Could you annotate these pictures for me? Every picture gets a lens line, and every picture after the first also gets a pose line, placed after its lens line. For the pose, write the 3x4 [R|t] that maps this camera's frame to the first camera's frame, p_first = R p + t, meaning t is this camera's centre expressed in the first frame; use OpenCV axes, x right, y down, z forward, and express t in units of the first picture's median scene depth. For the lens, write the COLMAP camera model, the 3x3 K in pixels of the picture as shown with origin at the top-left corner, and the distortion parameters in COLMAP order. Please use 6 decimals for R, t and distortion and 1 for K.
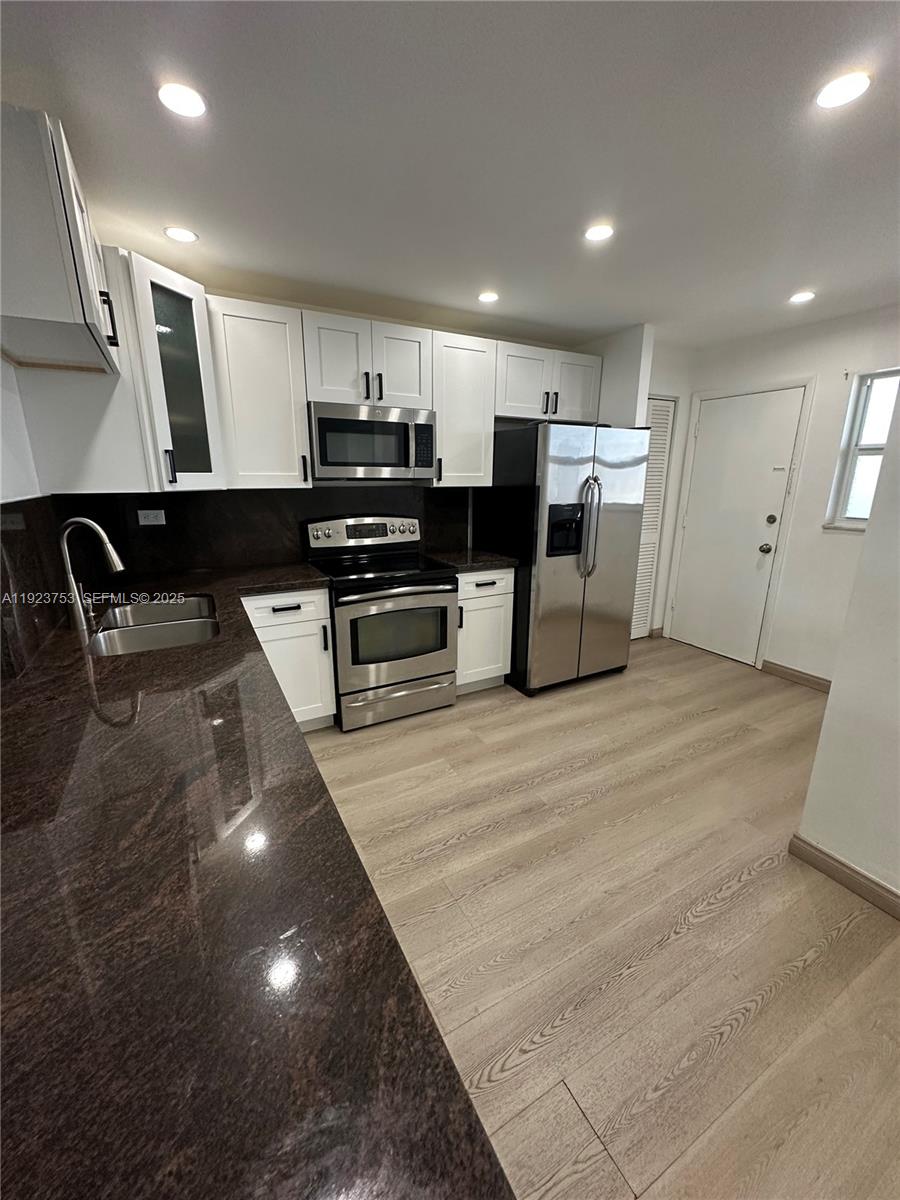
lens RADIAL K [[476.3, 0, 451.3], [0, 476.3, 599.8], [0, 0, 1]] dist [-0.003705, 0.001058]
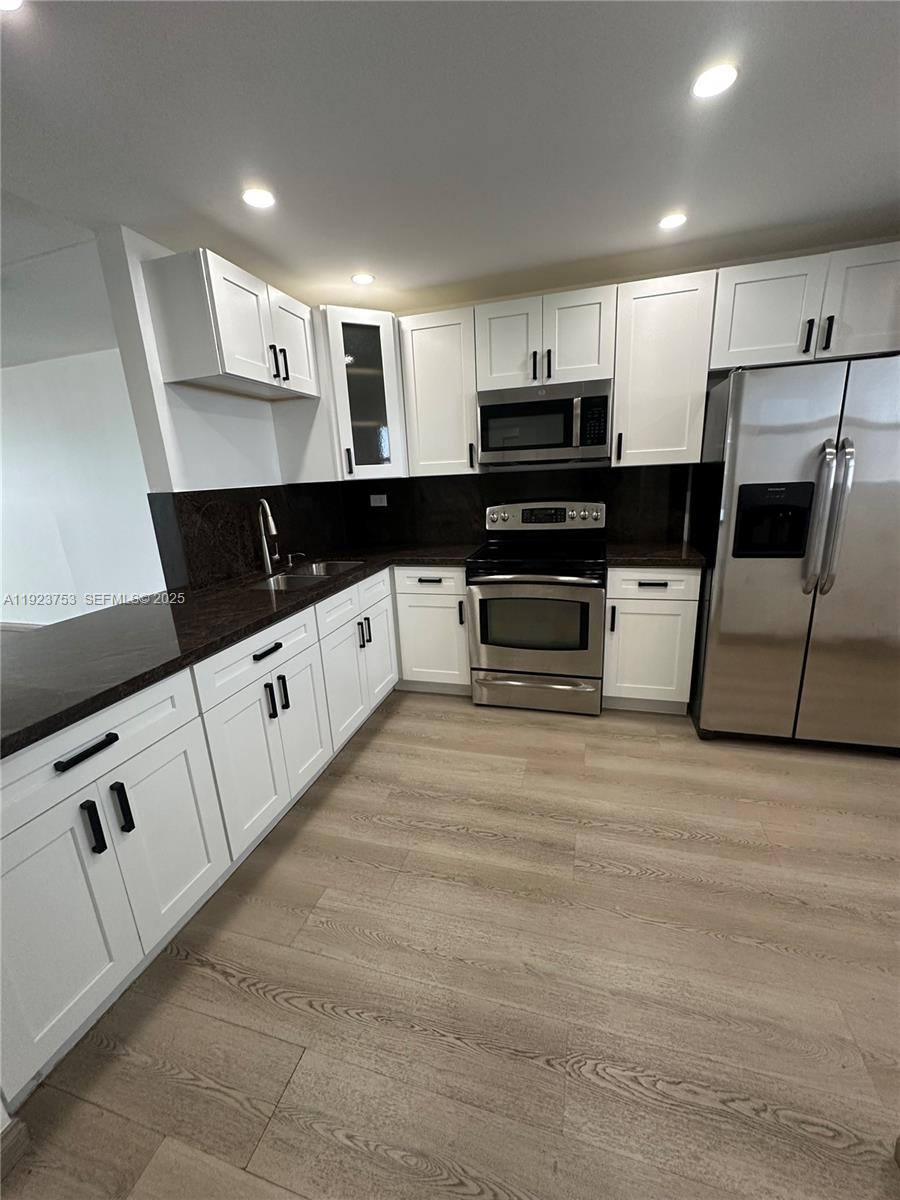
lens RADIAL K [[476.3, 0, 448.7], [0, 476.3, 599.2], [0, 0, 1]] dist [-0.003705, 0.001058]
pose [[0.706478, 0.146841, -0.692334, 0.445286], [-0.129109, 0.988564, 0.077924, -0.029671], [0.695859, 0.034335, 0.717357, 0.194098]]
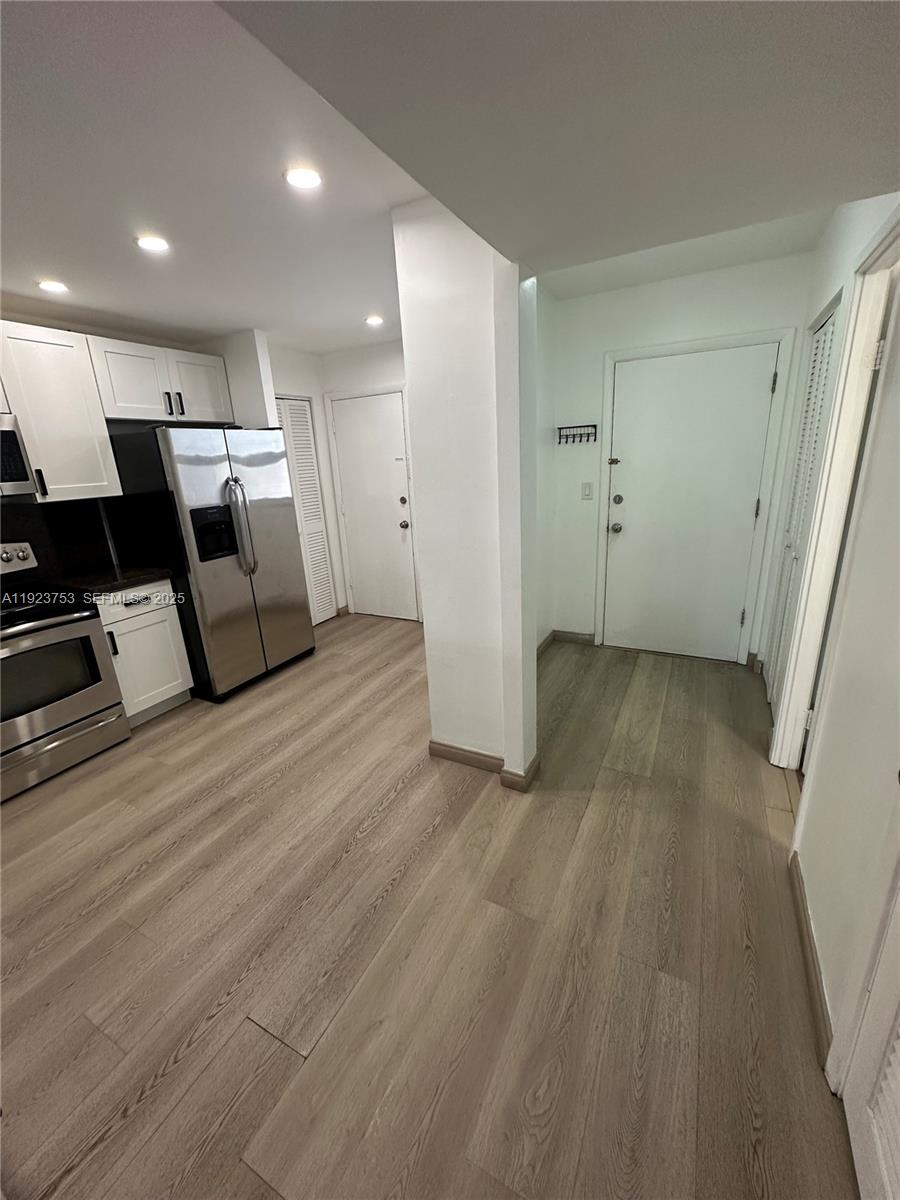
lens RADIAL K [[476.3, 0, 451.0], [0, 476.3, 599.4], [0, 0, 1]] dist [-0.003705, 0.001058]
pose [[0.828582, -0.205438, 0.520813, 0.109831], [0.194683, 0.977916, 0.076017, 0.013004], [-0.524928, 0.038407, 0.850279, -0.121498]]
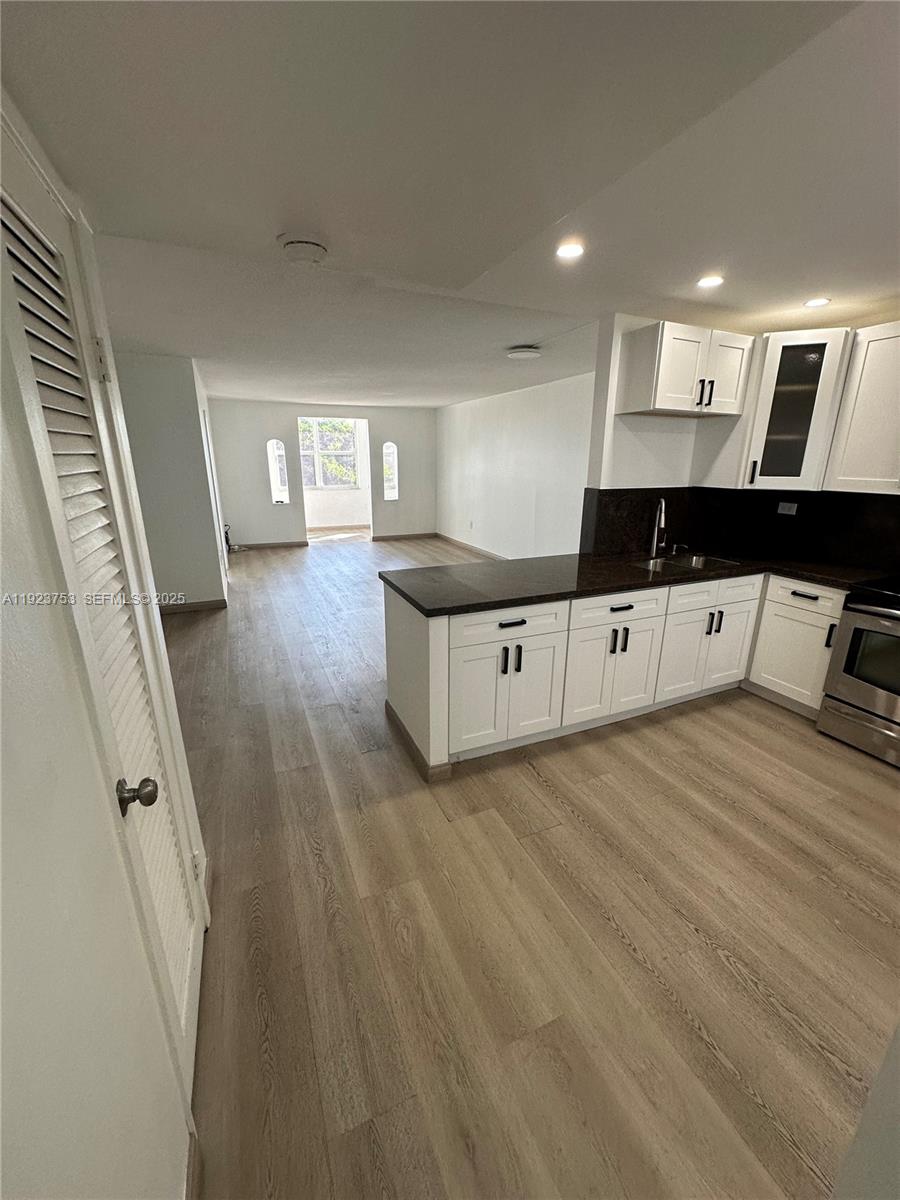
lens RADIAL K [[476.3, 0, 450.9], [0, 476.3, 598.8], [0, 0, 1]] dist [-0.003705, 0.001058]
pose [[-0.080104, 0.280552, -0.956490, 0.763064], [-0.257856, 0.921079, 0.291760, -0.082890], [0.962857, 0.270007, -0.001440, 0.160958]]
